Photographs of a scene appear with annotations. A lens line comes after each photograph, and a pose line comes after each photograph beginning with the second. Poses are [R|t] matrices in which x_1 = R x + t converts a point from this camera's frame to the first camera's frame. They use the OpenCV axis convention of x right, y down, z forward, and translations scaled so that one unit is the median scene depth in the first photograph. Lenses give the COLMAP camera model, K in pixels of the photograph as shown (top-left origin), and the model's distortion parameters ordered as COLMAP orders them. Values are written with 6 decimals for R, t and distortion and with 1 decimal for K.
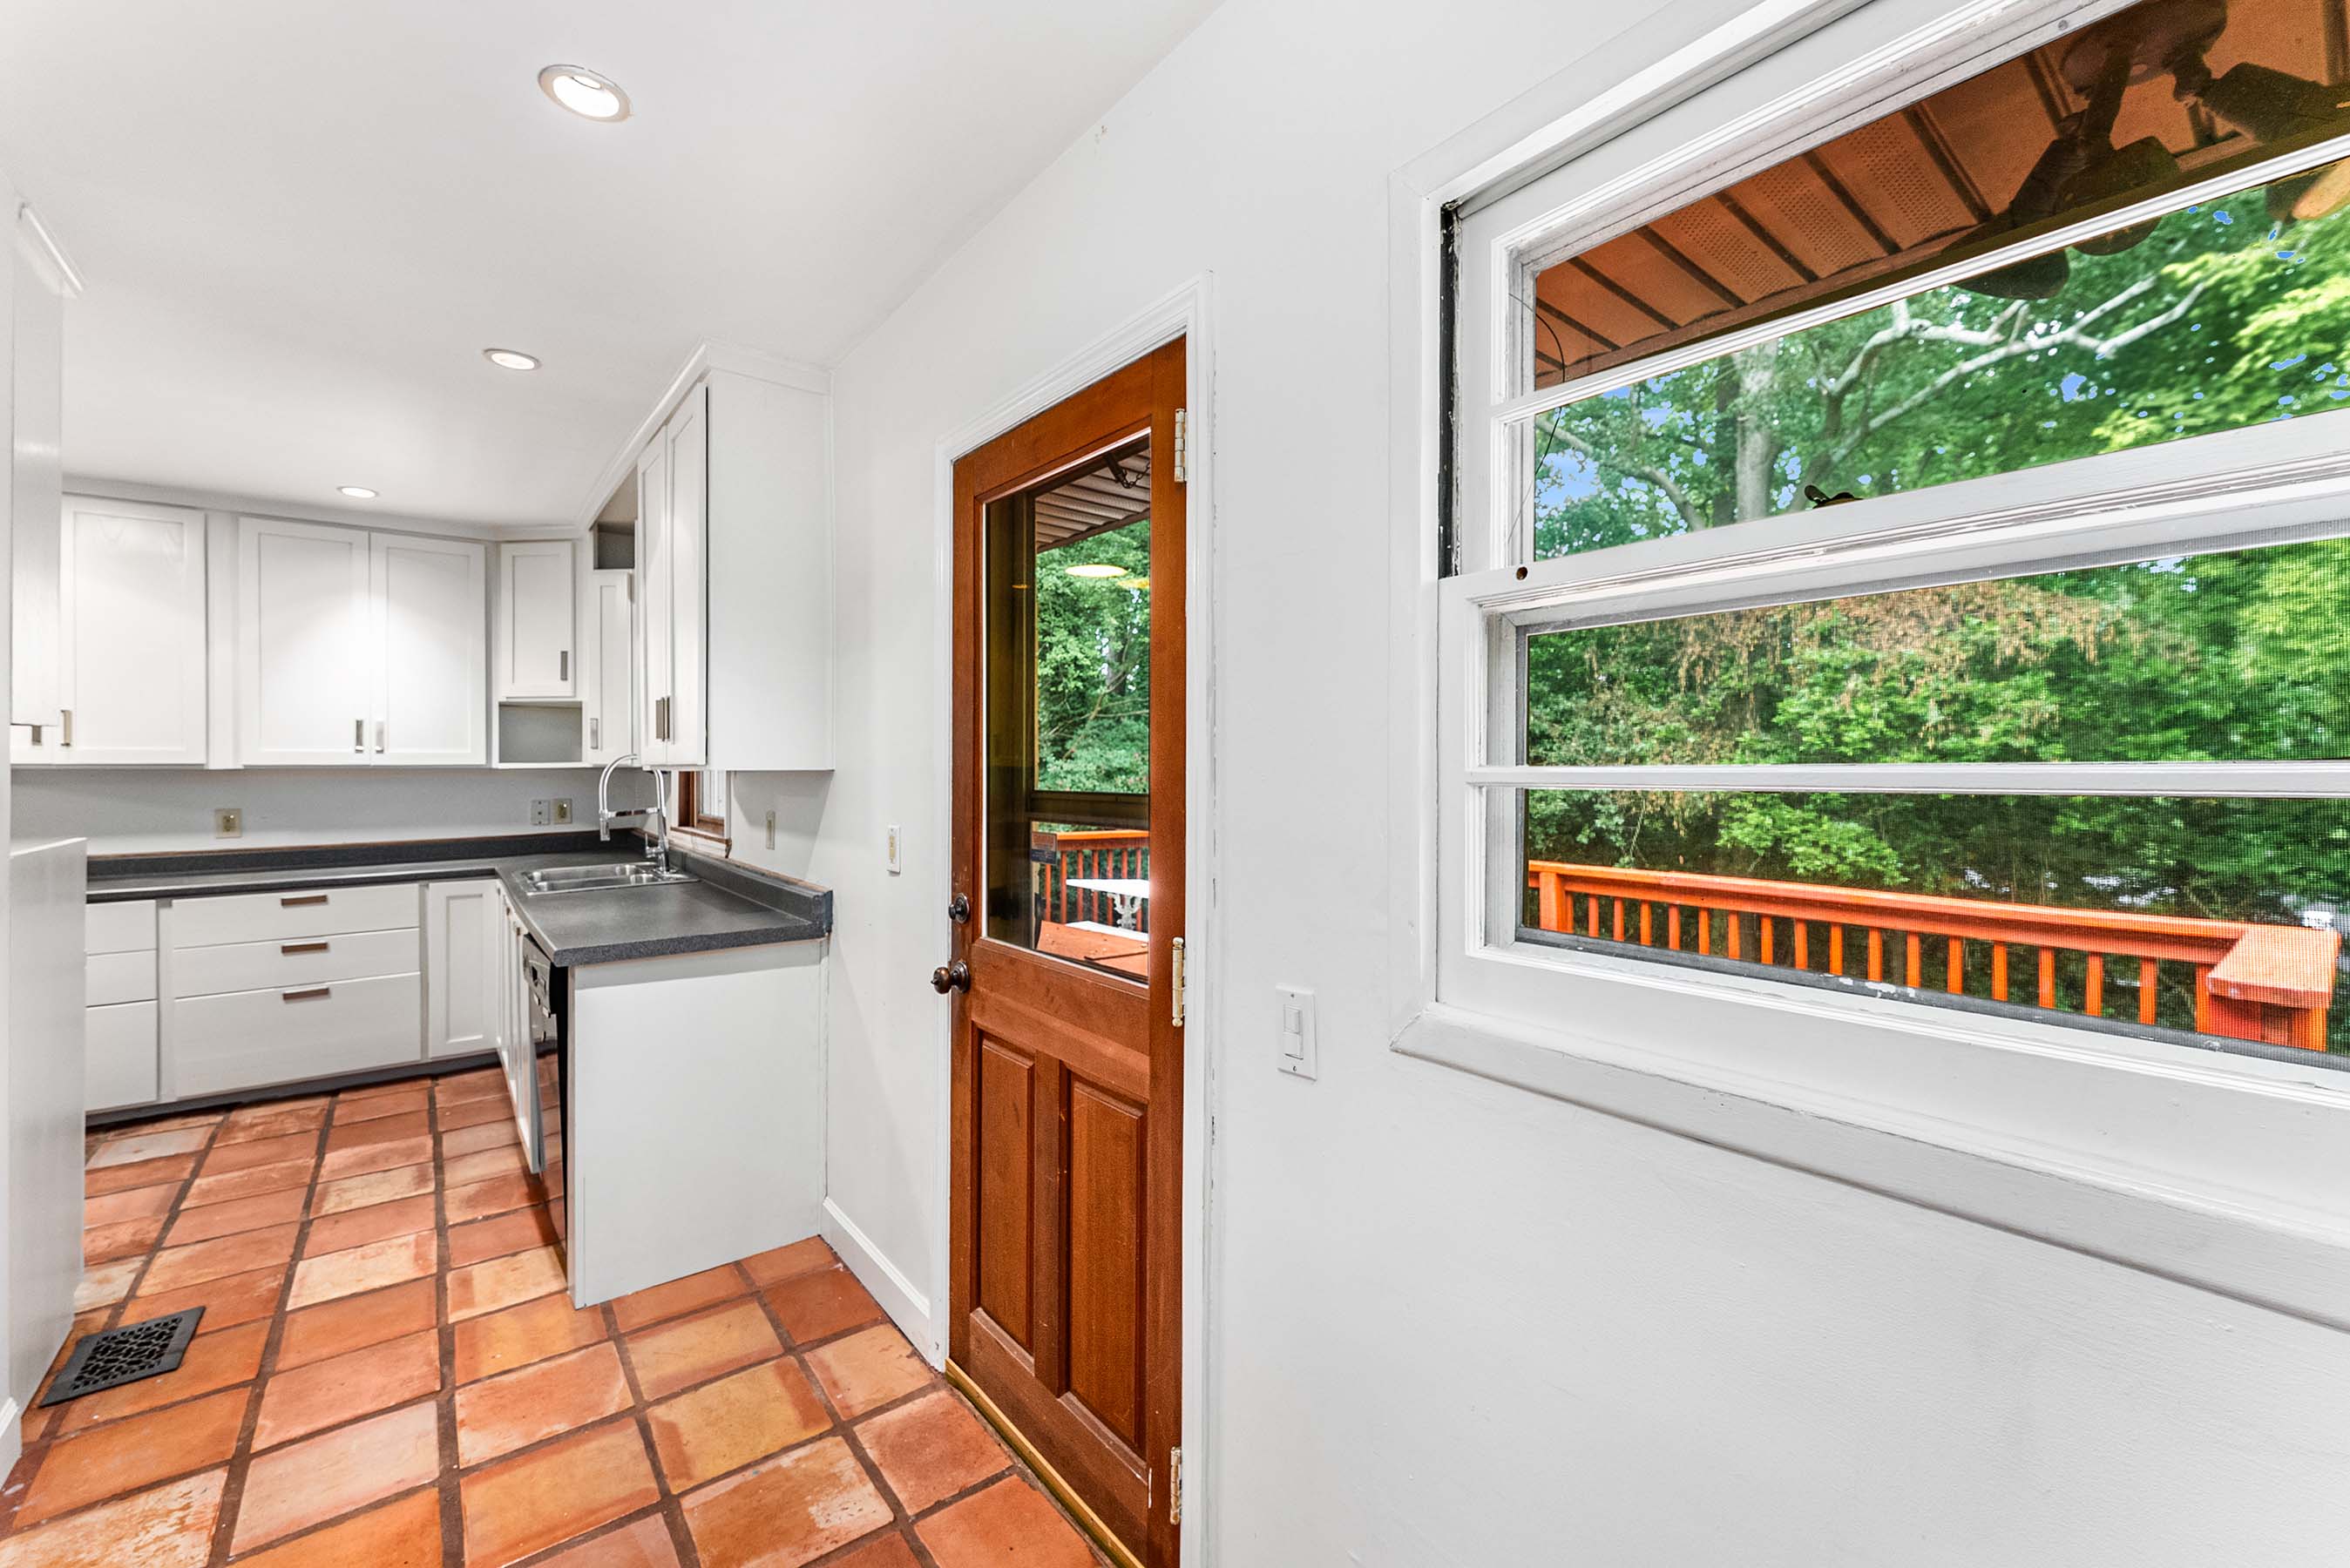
lens RADIAL K [[949.3, 0, 1171.0], [0, 949.3, 762.1], [0, 0, 1]] dist [0.000883, -0.000159]
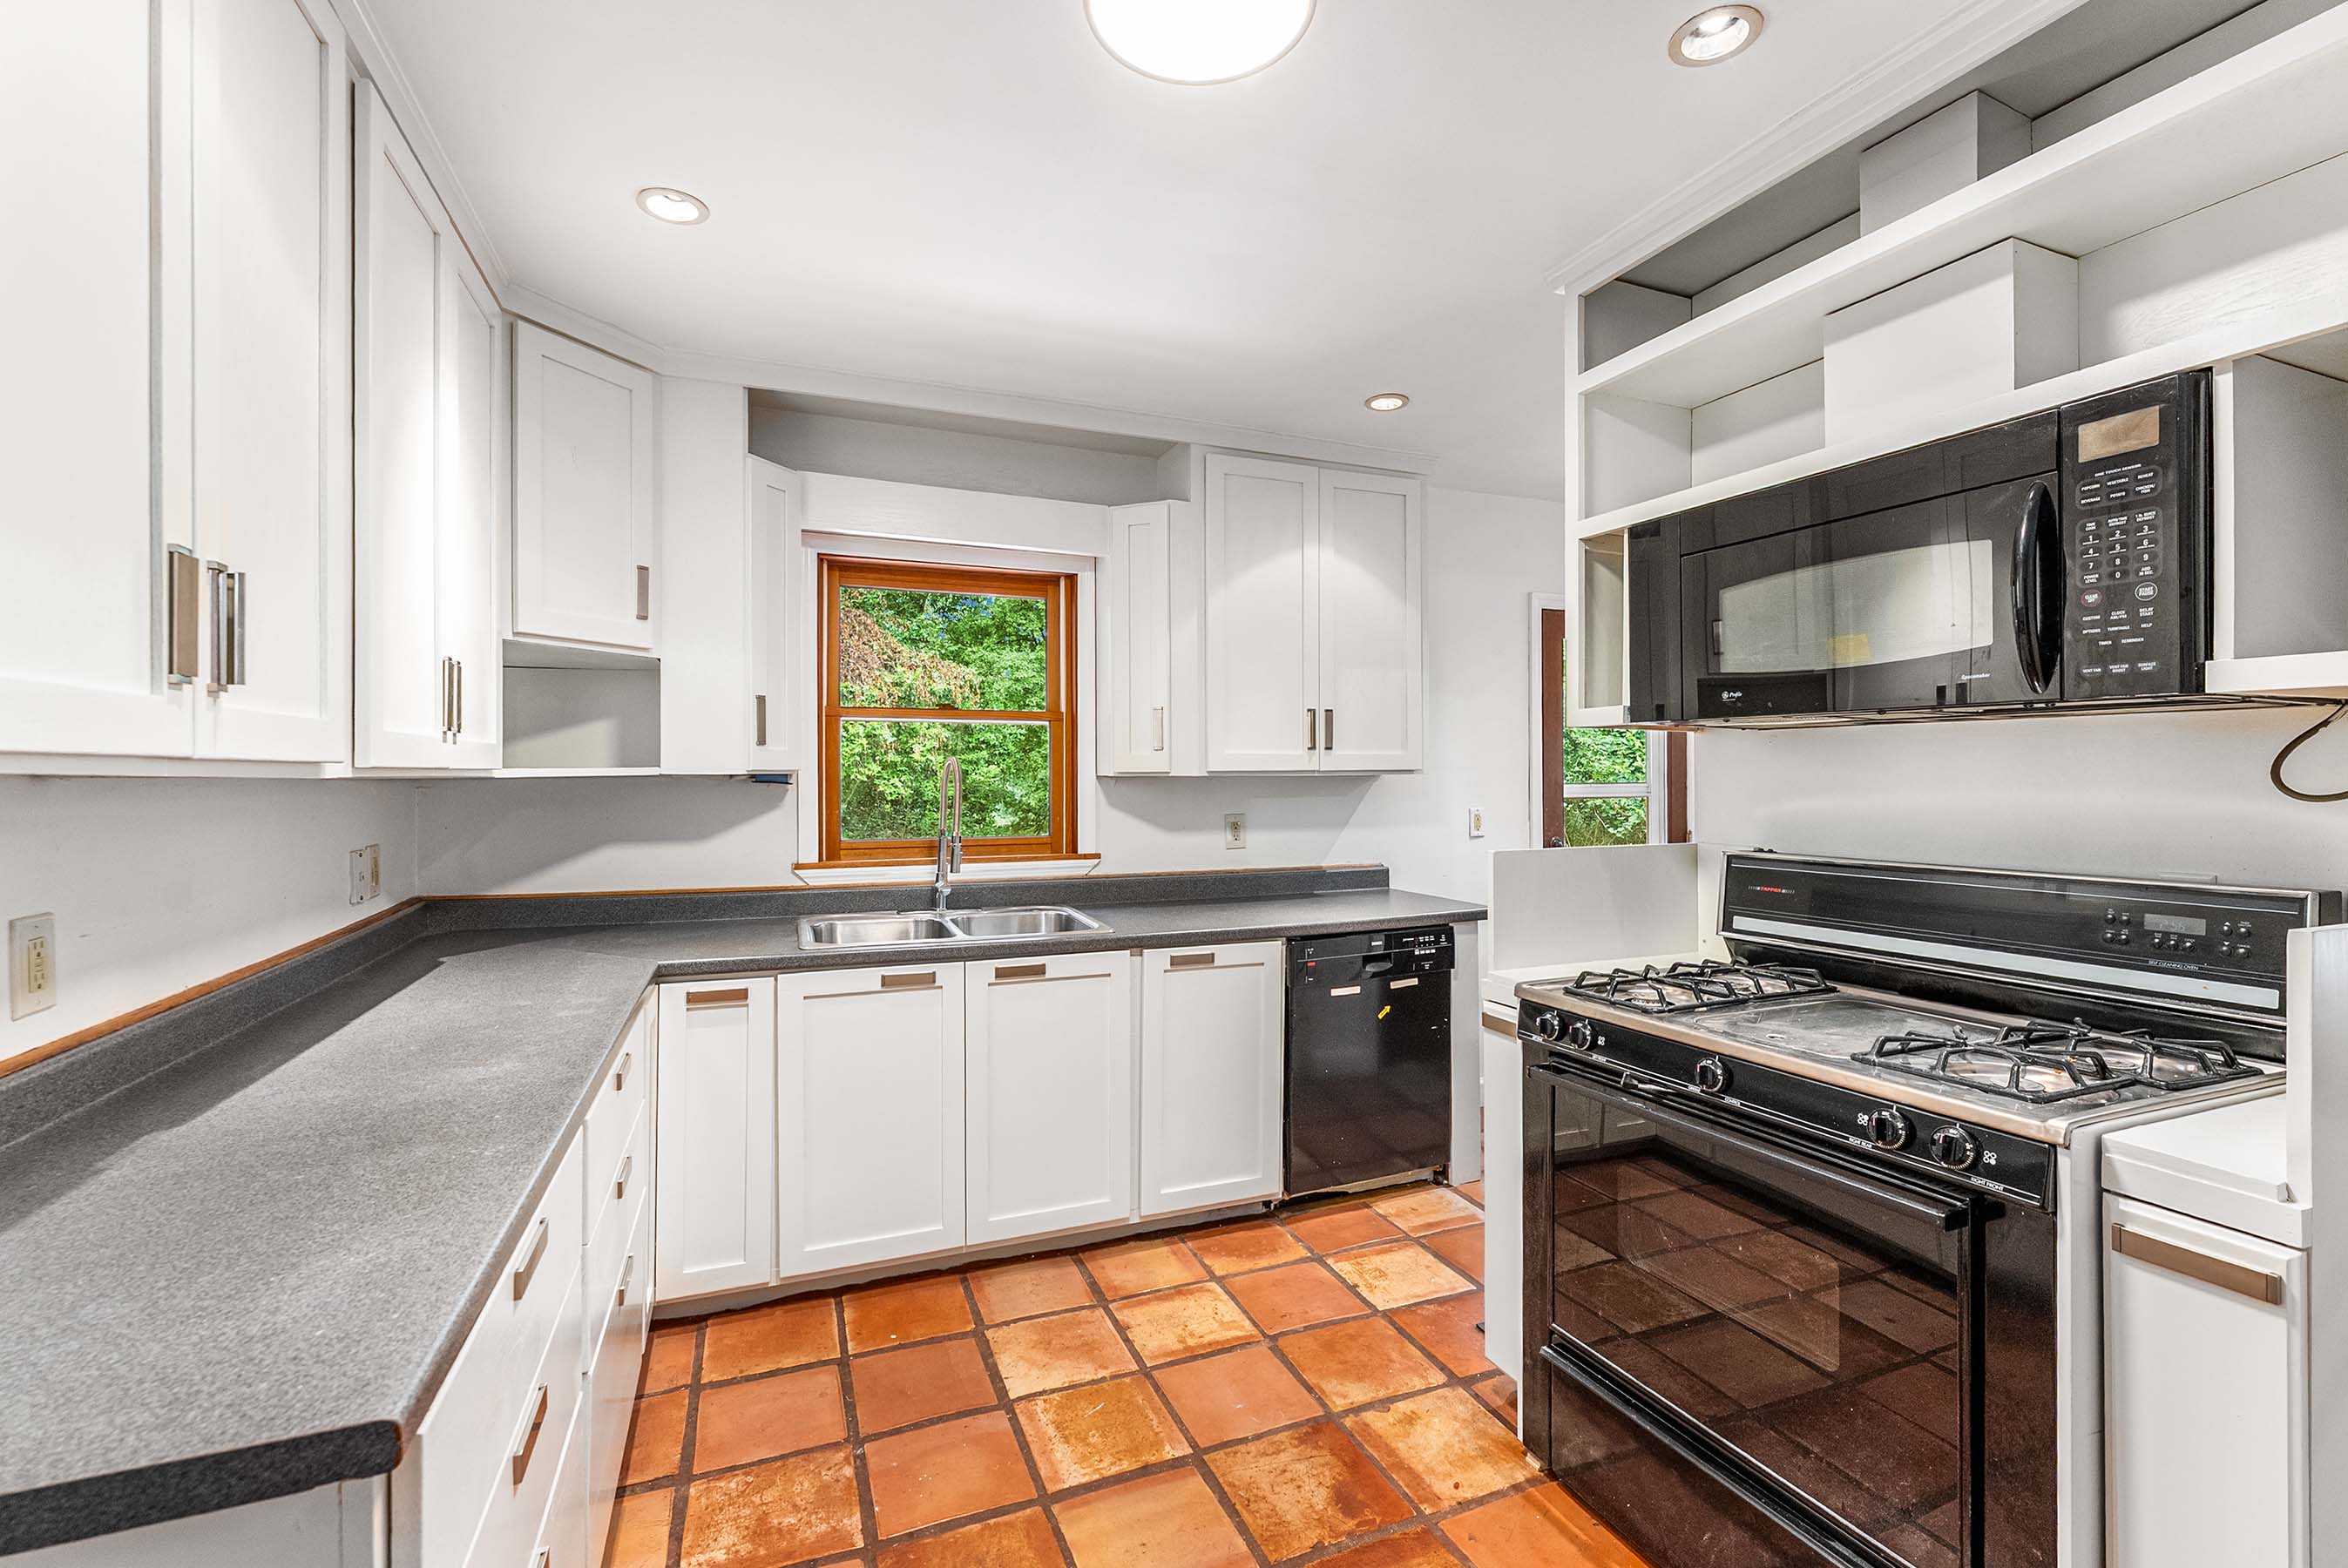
lens RADIAL K [[1019.9, 0, 1175.7], [0, 1019.9, 771.7], [0, 0, 1]] dist [-0.001214, -0.000278]
pose [[0.285794, 0.002828, 0.958287, -1.253420], [-0.001542, 0.999996, -0.002491, 0.005065], [-0.958290, -0.000766, 0.285797, 0.593091]]
